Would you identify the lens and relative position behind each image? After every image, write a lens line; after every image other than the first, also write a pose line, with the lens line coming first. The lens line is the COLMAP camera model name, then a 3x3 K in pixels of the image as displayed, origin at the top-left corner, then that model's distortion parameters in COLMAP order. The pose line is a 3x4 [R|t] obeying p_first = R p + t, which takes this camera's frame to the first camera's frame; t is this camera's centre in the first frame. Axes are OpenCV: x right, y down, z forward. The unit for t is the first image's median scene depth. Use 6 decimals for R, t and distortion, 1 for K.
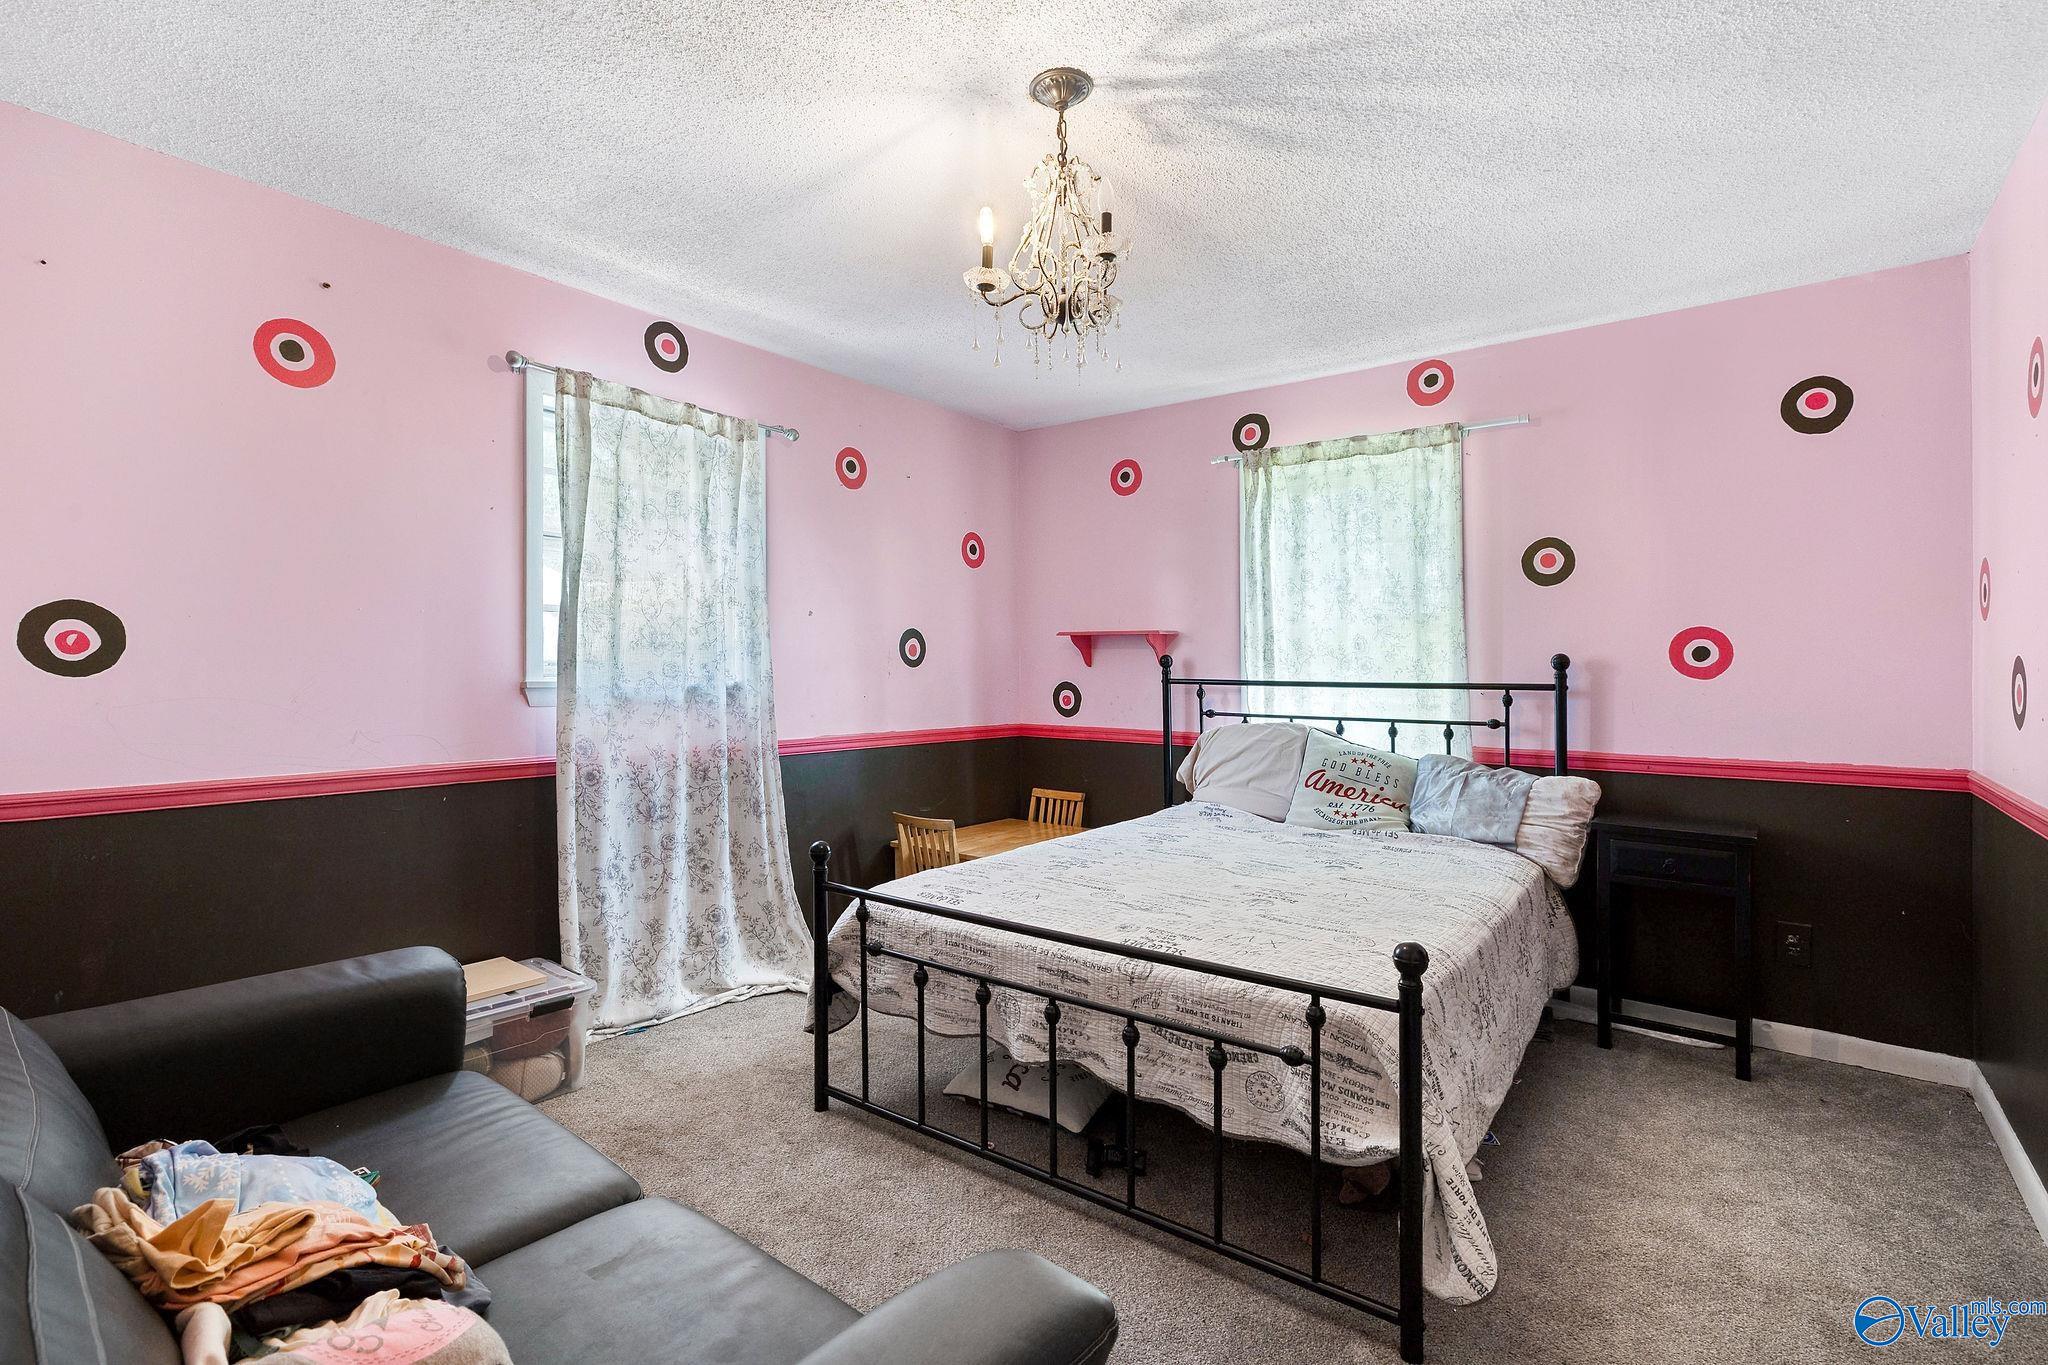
lens RADIAL K [[968.0, 0, 1029.5], [0, 968.0, 674.4], [0, 0, 1]] dist [0.000331, 0.000021]
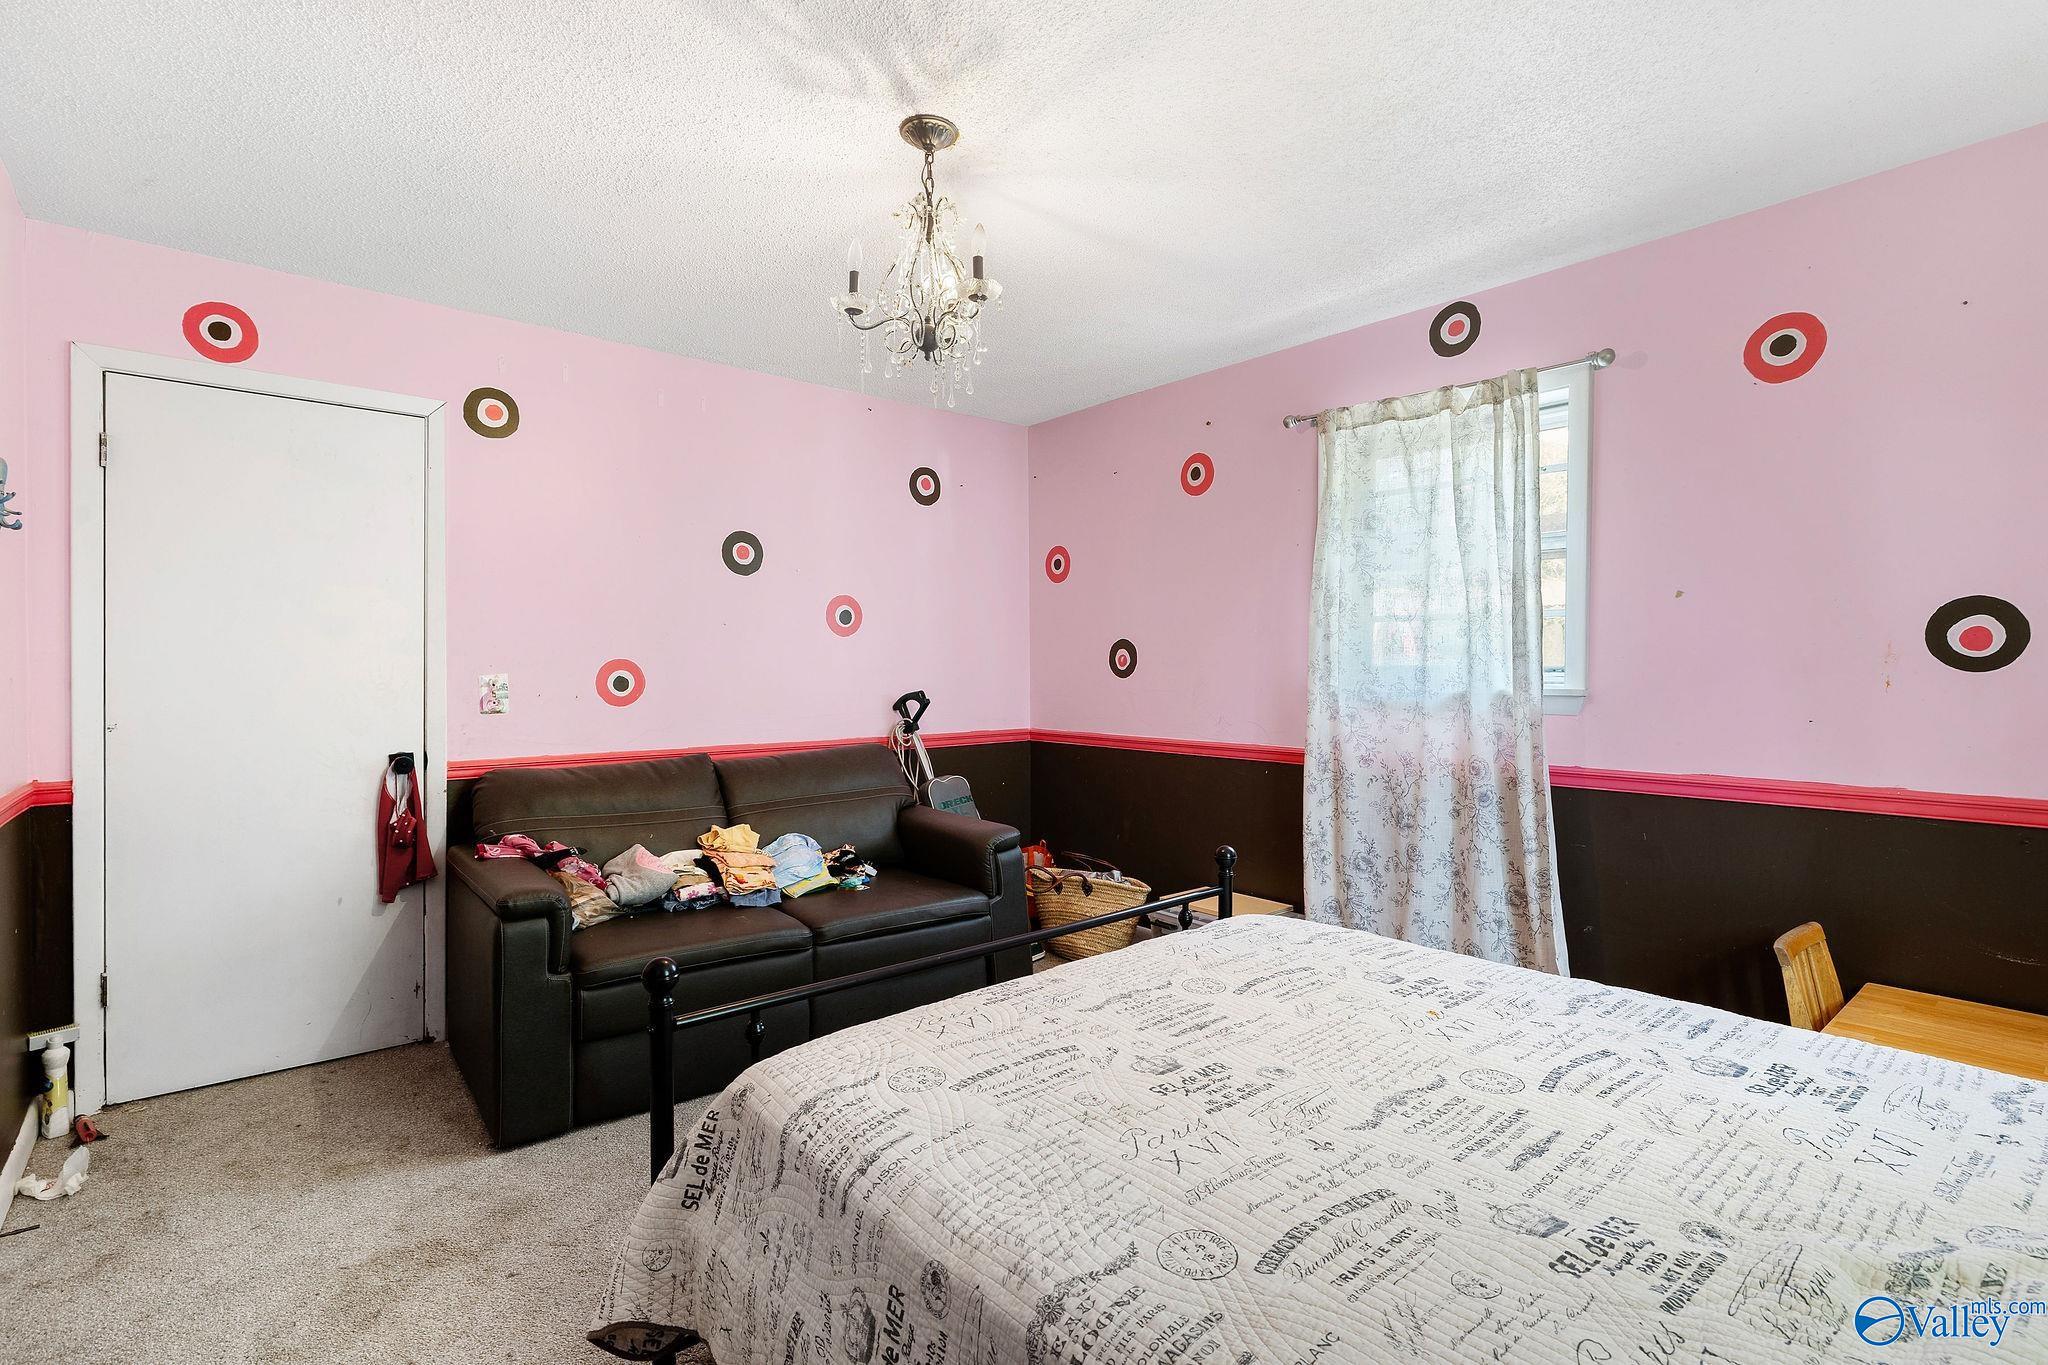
lens RADIAL K [[968.0, 0, 1029.5], [0, 968.0, 674.4], [0, 0, 1]] dist [0.000331, 0.000021]
pose [[-0.209197, 0.008399, -0.977837, 0.672490], [-0.000372, 0.999962, 0.008668, -0.013964], [0.977873, 0.002177, -0.209186, 0.849951]]
